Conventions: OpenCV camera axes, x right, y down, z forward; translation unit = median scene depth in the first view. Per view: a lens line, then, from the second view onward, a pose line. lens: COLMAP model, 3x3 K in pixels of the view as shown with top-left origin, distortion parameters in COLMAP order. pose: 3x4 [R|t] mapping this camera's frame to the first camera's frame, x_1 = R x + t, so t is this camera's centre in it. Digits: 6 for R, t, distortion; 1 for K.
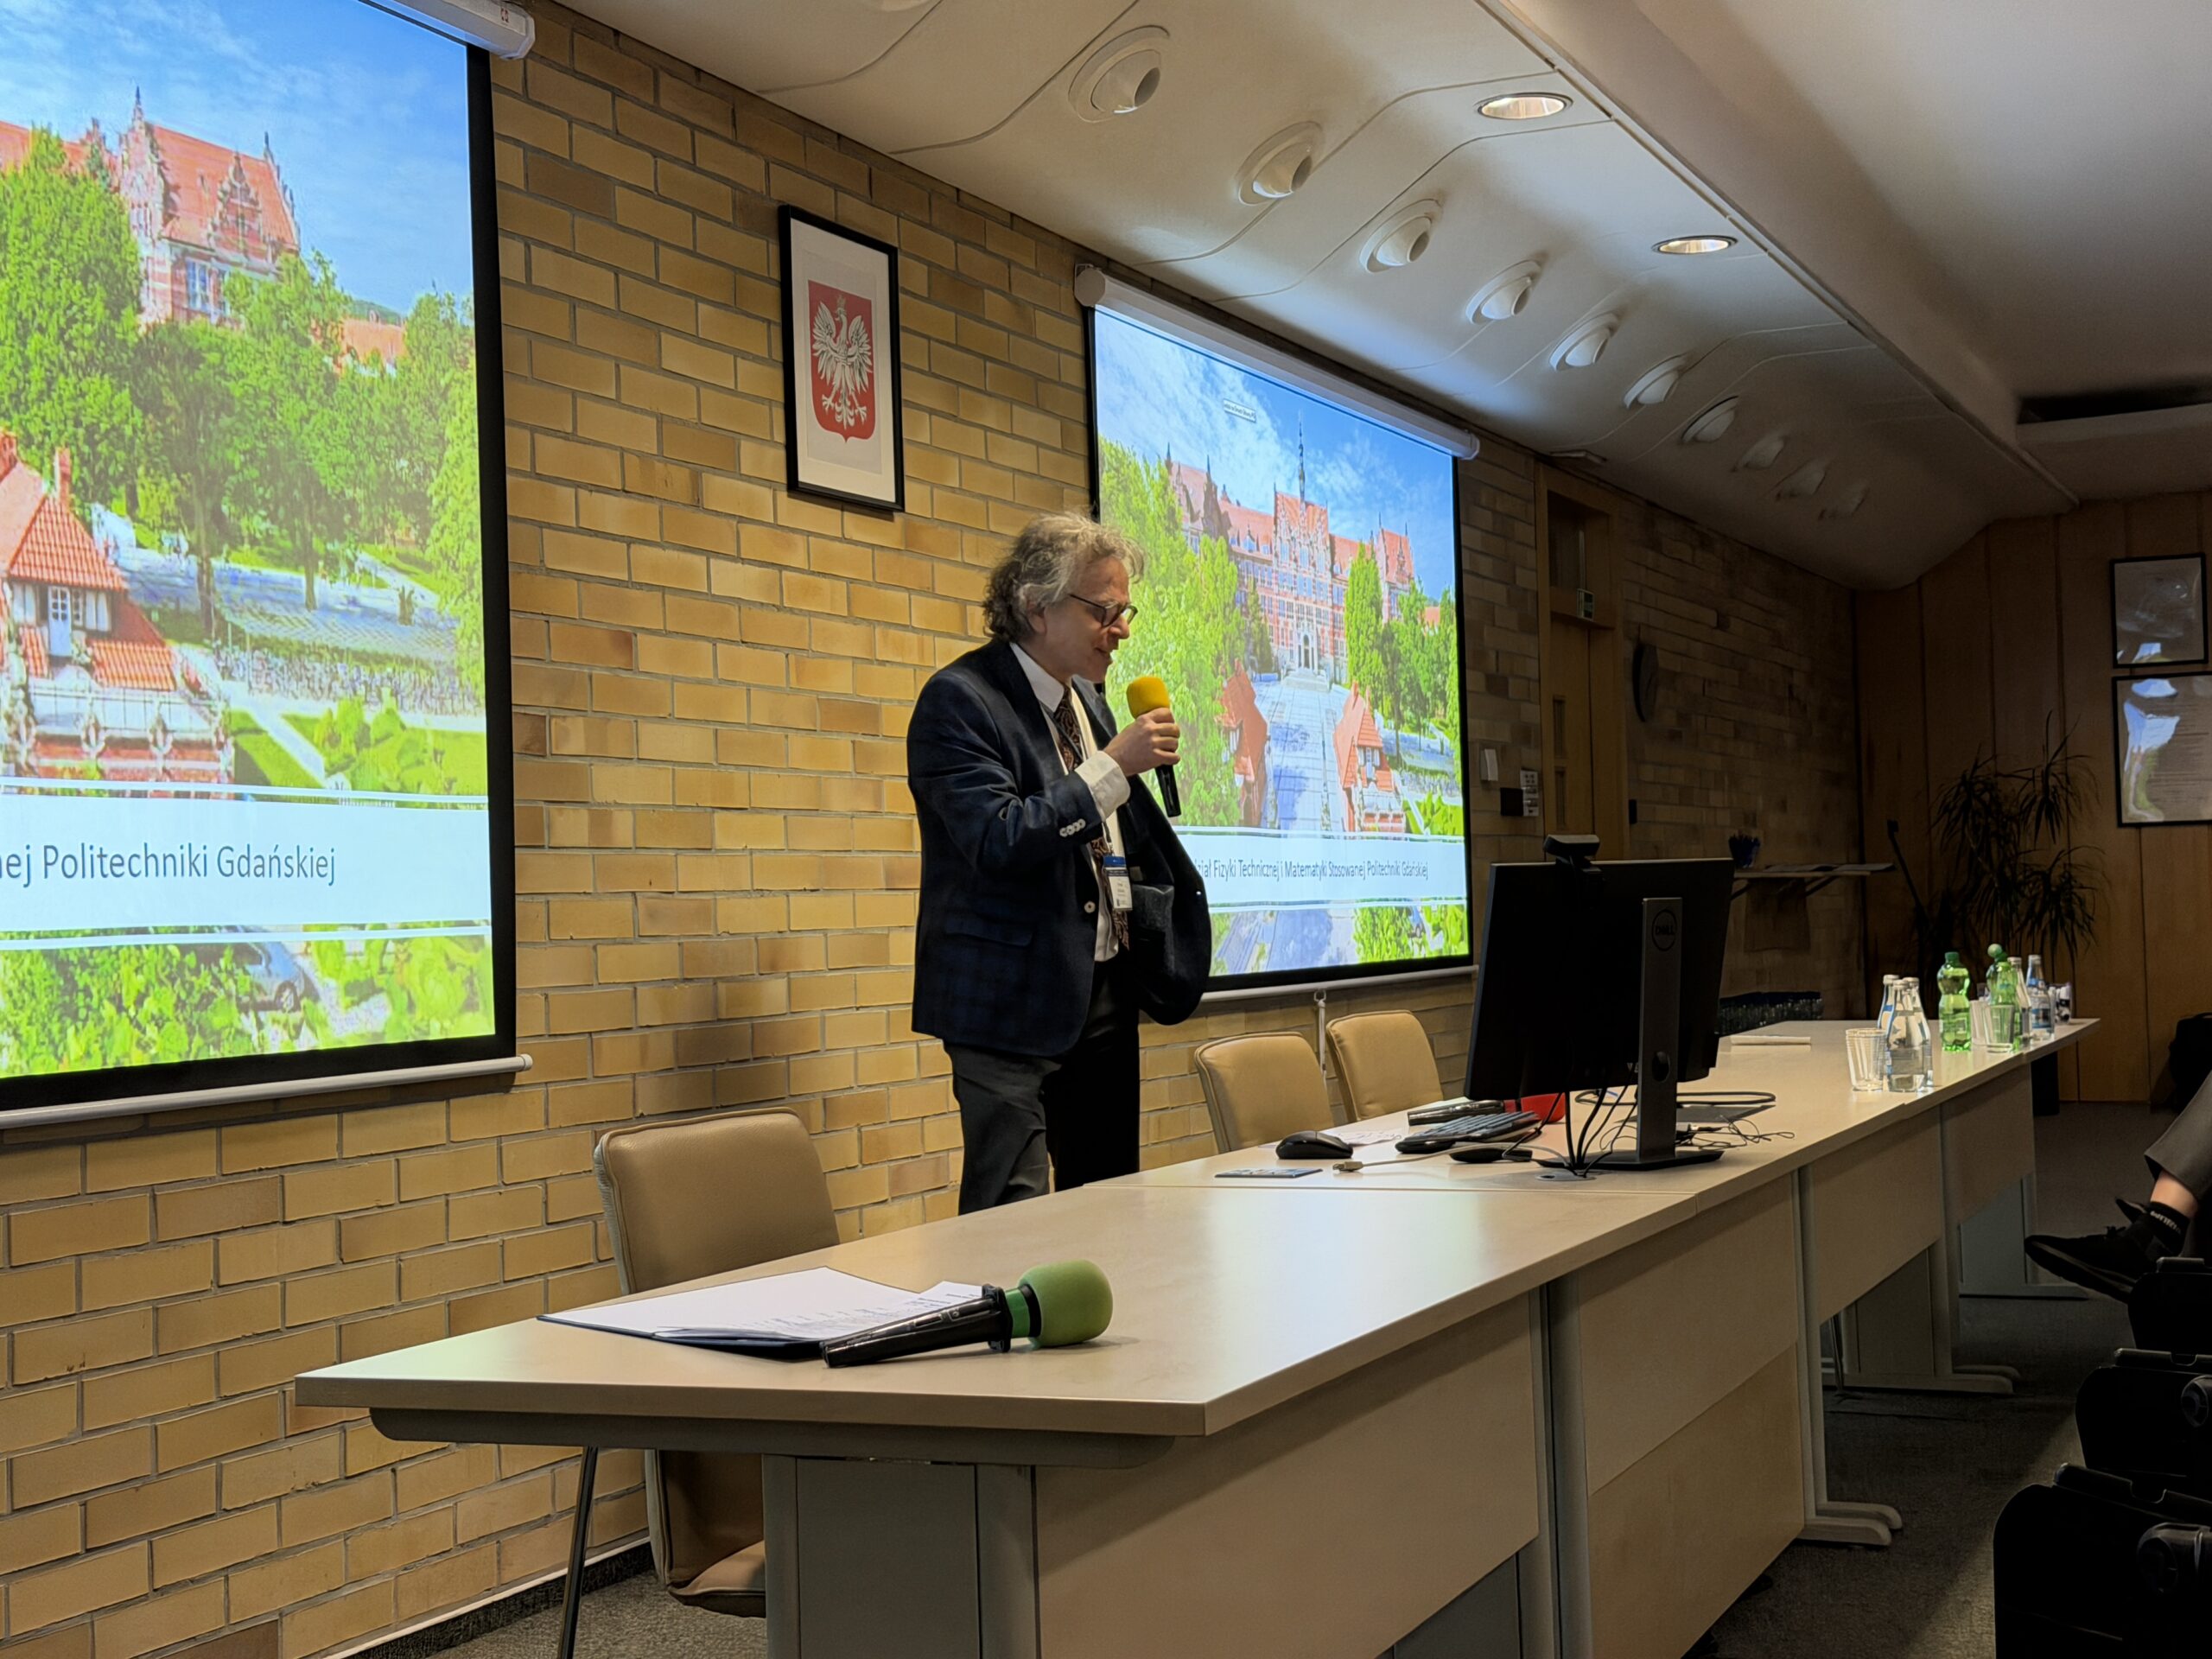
lens RADIAL K [[3104.0, 0, 1106.0], [0, 3104.0, 829.5], [0, 0, 1]] dist [0.194704, -0.348561]
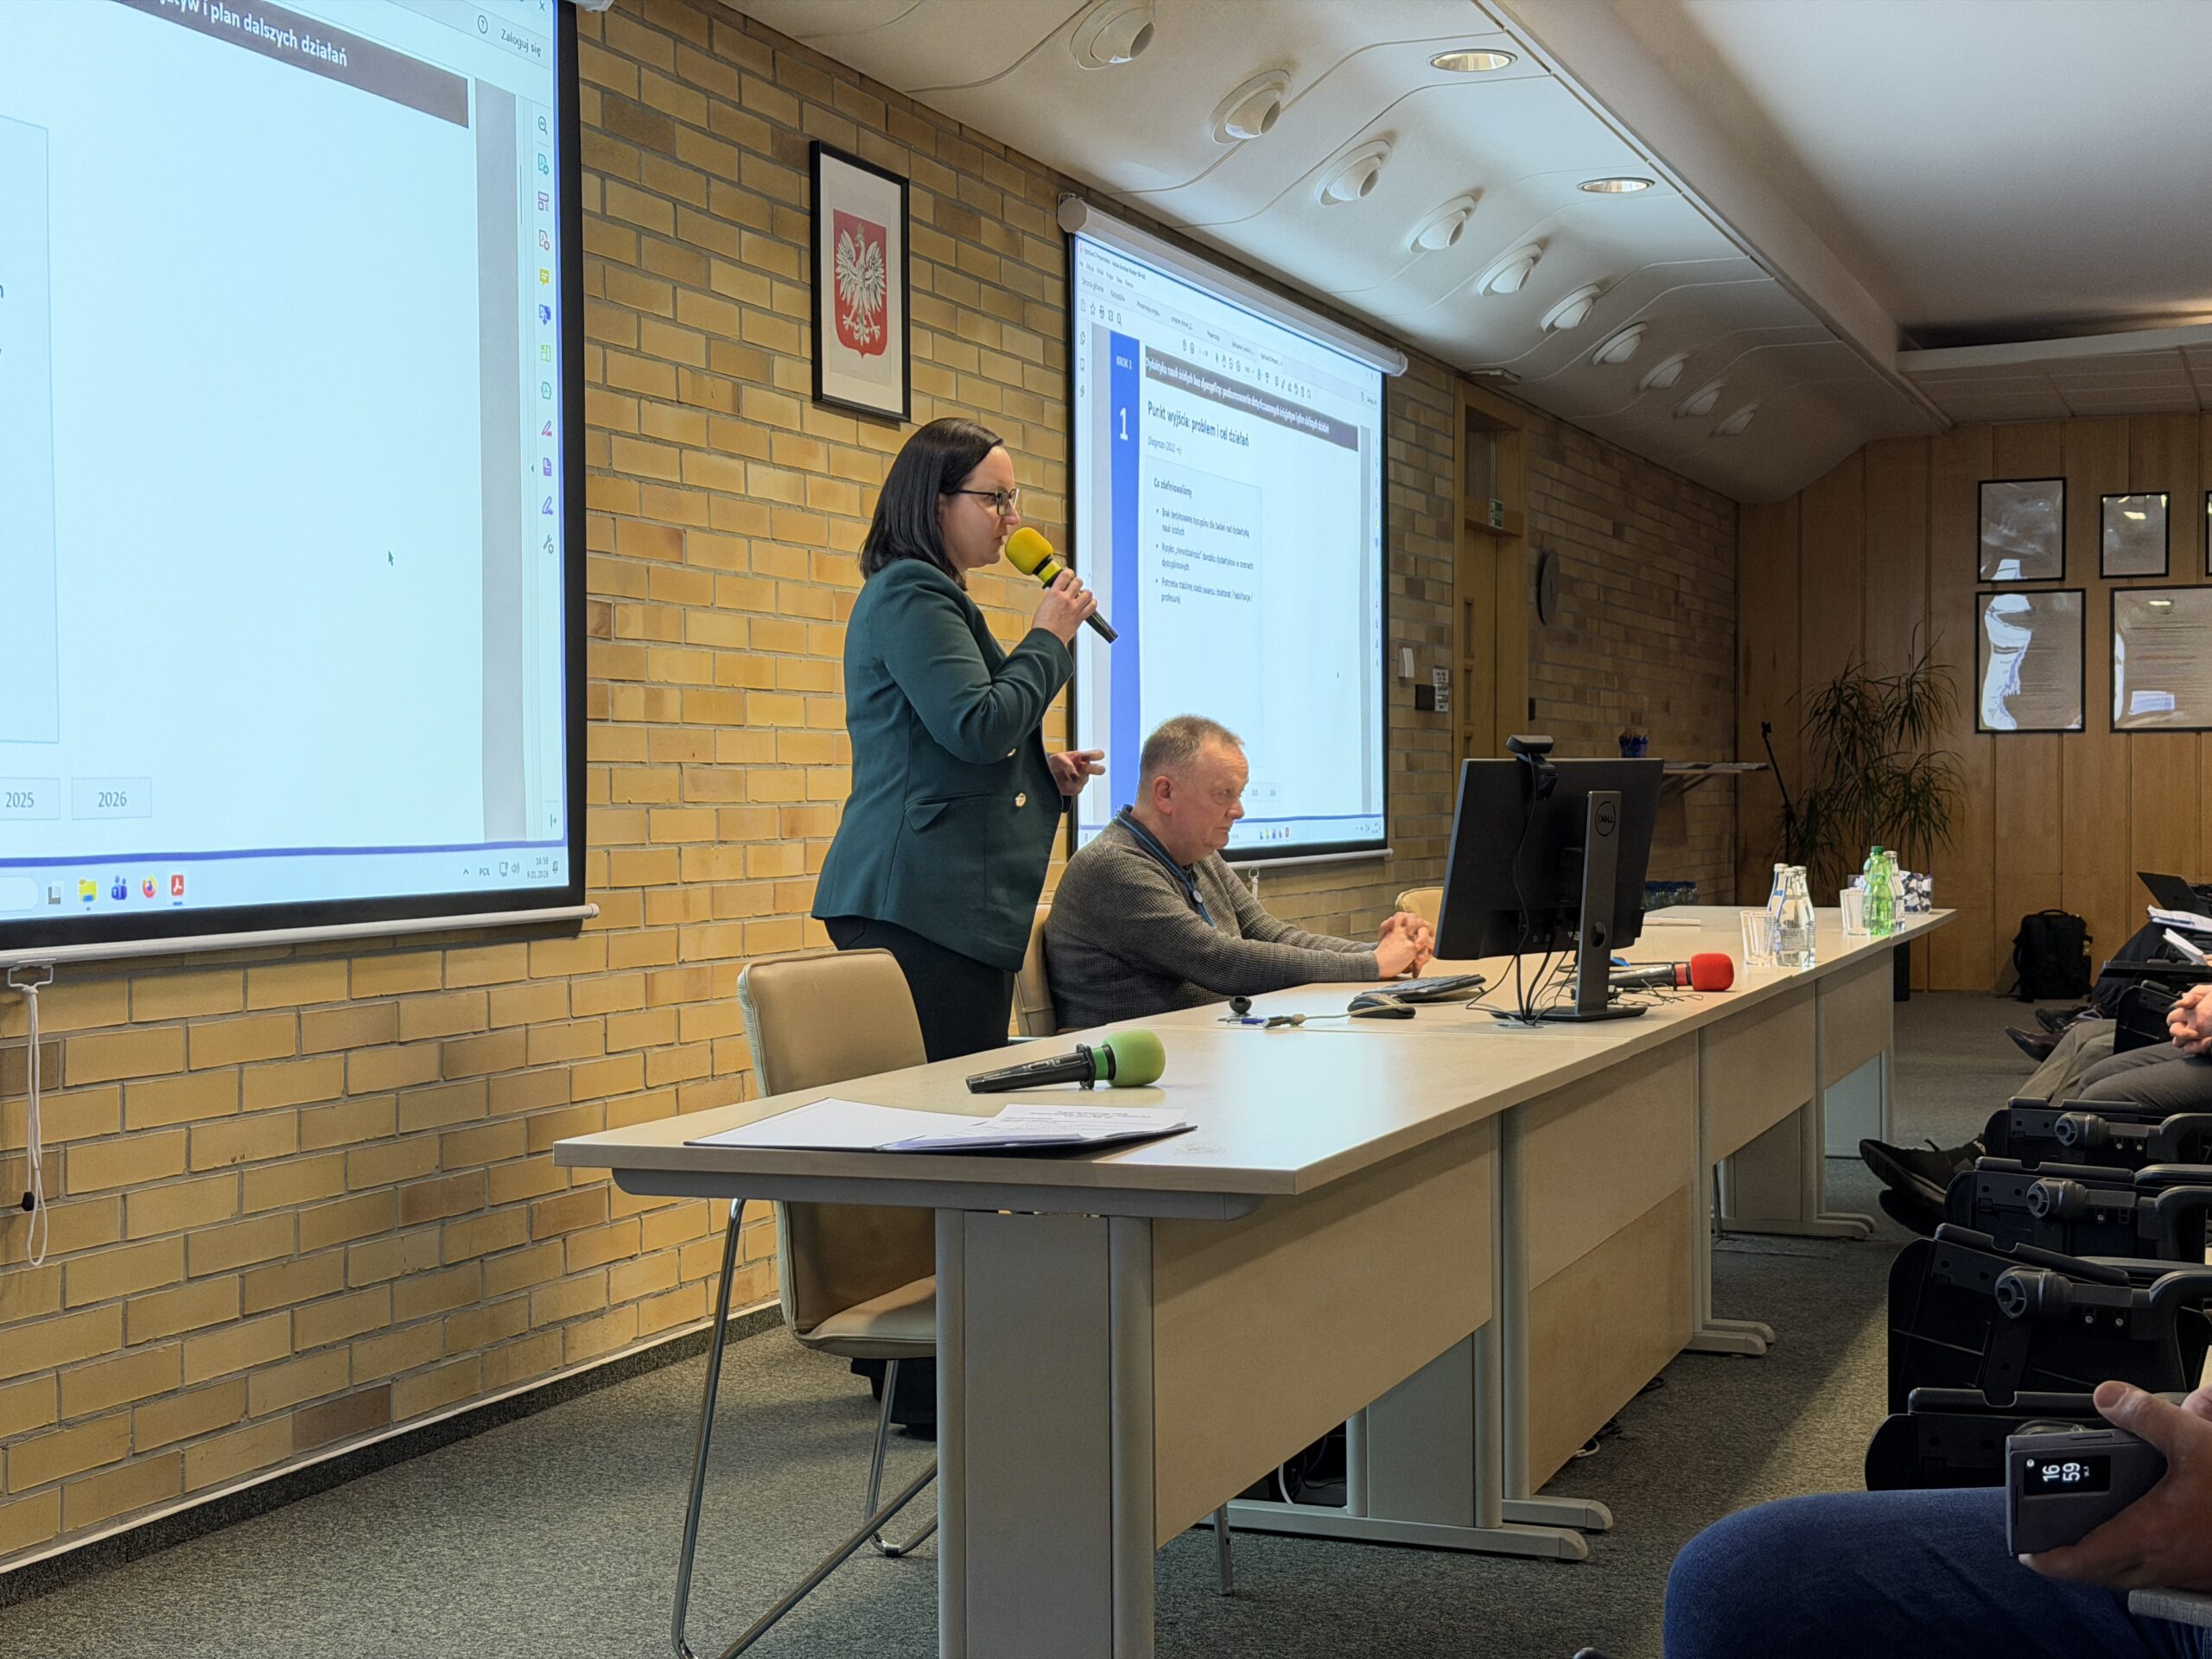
lens RADIAL K [[3092.7, 0, 1128.4], [0, 3092.7, 830.5], [0, 0, 1]] dist [0.172147, -0.133704]
pose [[0.998488, 0.025040, 0.048944, -0.040505], [-0.026927, 0.998904, 0.038283, -0.002283], [-0.047932, -0.039543, 0.998068, -0.109768]]
